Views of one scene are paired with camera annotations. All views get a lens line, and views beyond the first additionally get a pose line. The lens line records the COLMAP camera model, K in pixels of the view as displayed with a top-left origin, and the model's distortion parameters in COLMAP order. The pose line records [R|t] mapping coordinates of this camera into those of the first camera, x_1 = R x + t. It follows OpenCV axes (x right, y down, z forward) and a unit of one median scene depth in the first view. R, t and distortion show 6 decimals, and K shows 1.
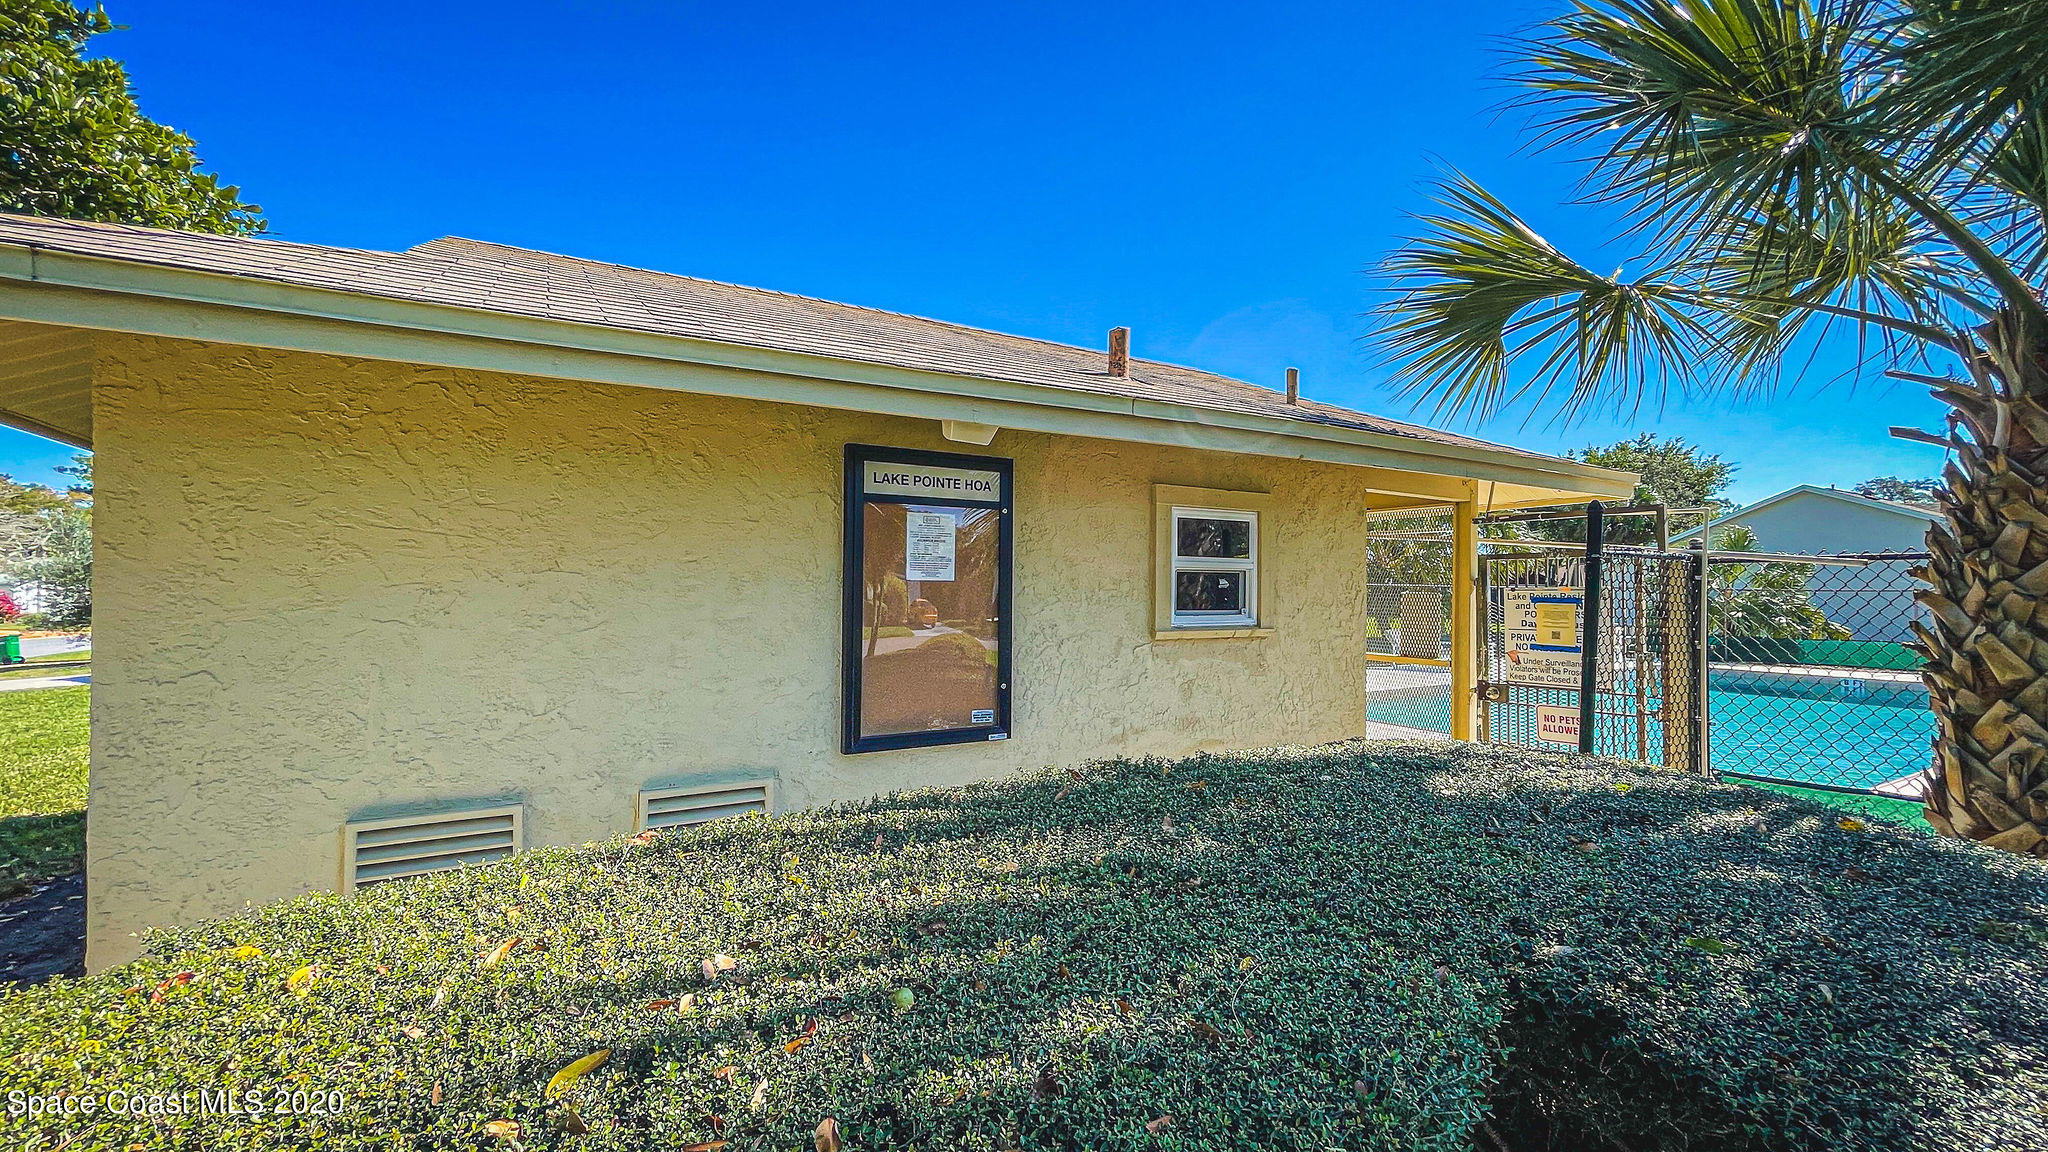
lens RADIAL K [[848.1, 0, 1024.7], [0, 848.1, 564.6], [0, 0, 1]] dist [-0.018397, -0.000060]
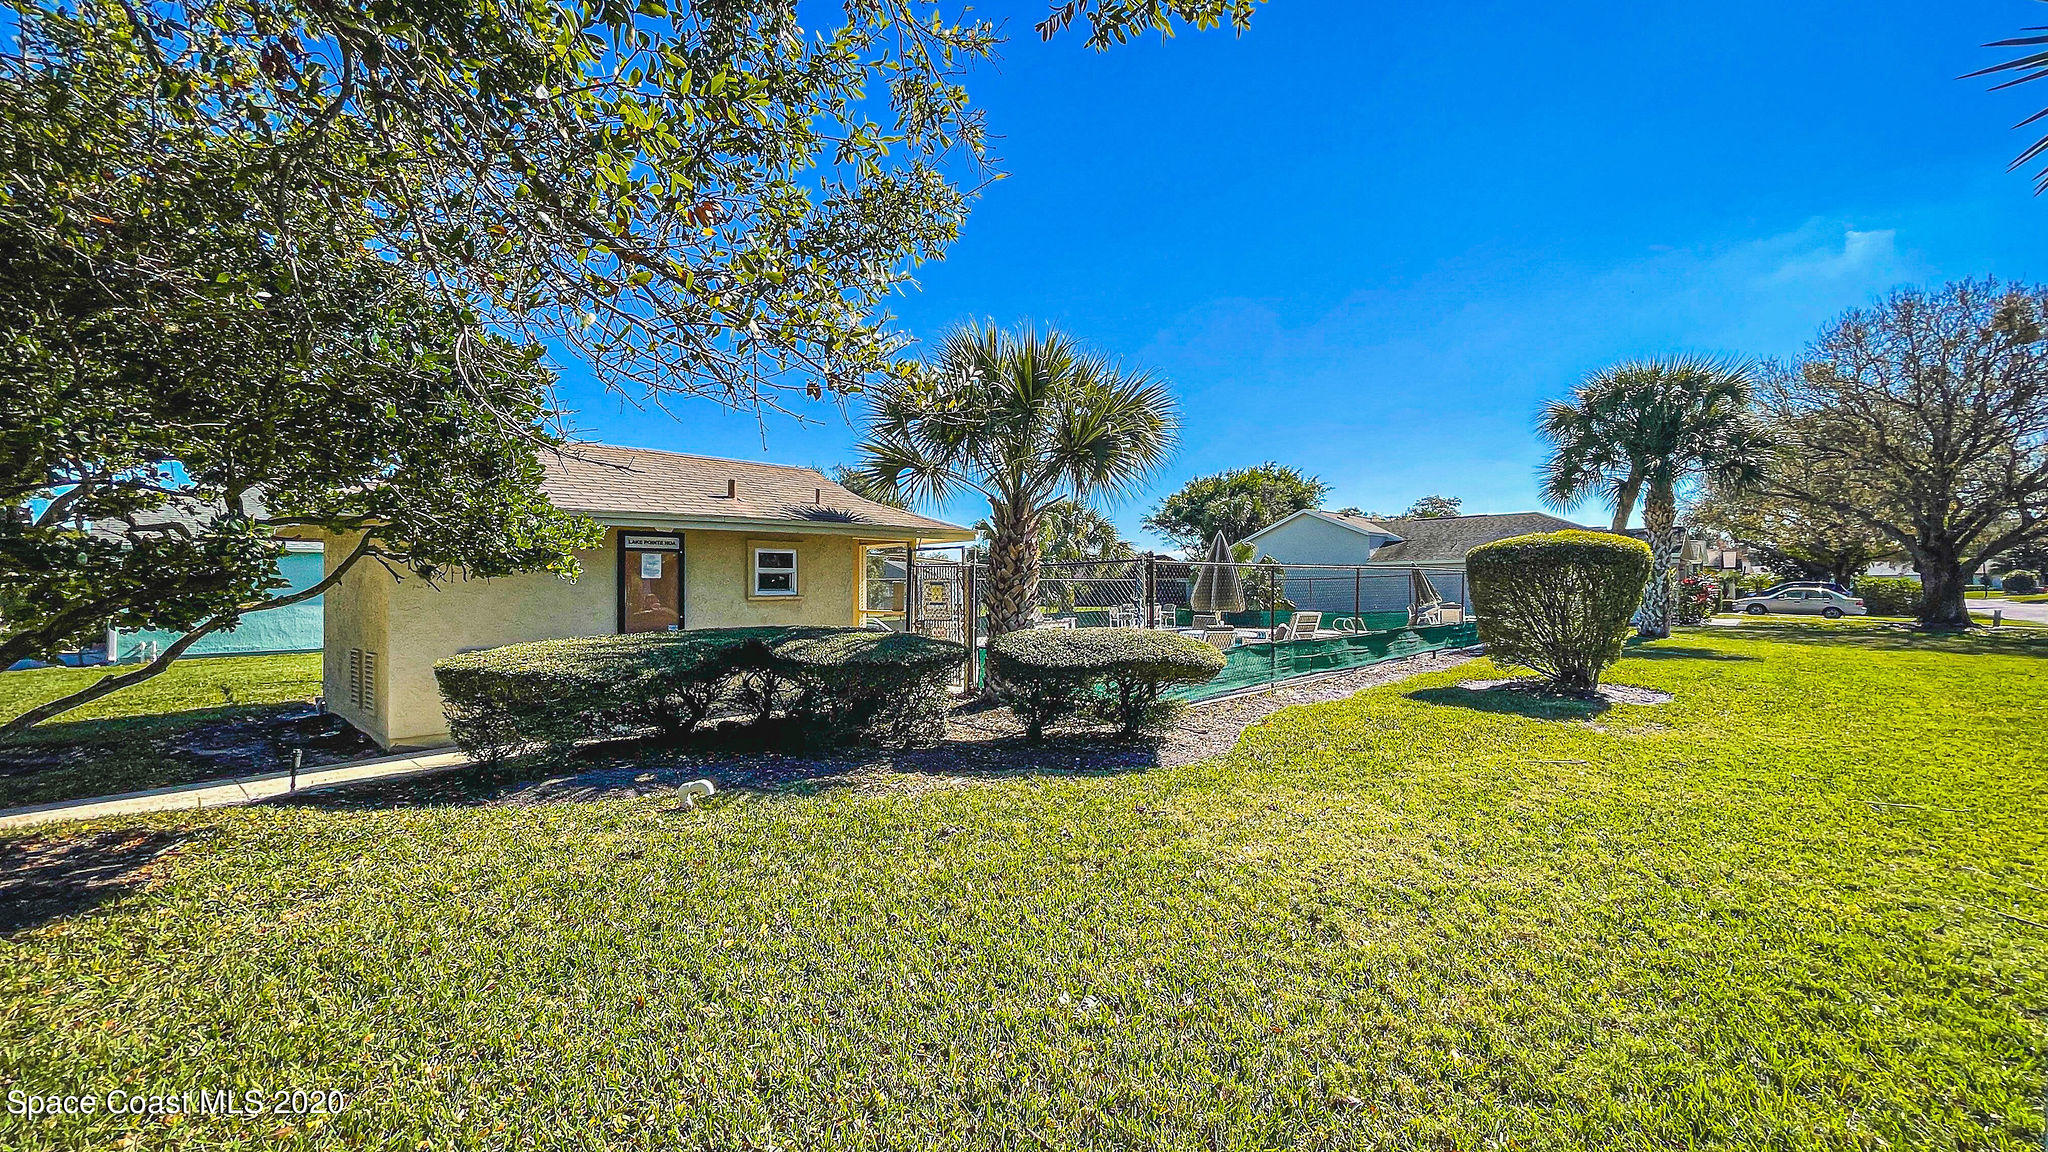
lens RADIAL K [[848.1, 0, 1032.6], [0, 848.1, 568.7], [0, 0, 1]] dist [-0.018397, -0.000060]
pose [[0.967236, -0.012736, 0.253559, 0.331733], [0.012898, 0.999916, 0.001026, 0.000694], [-0.253551, 0.002278, 0.967319, -1.677424]]
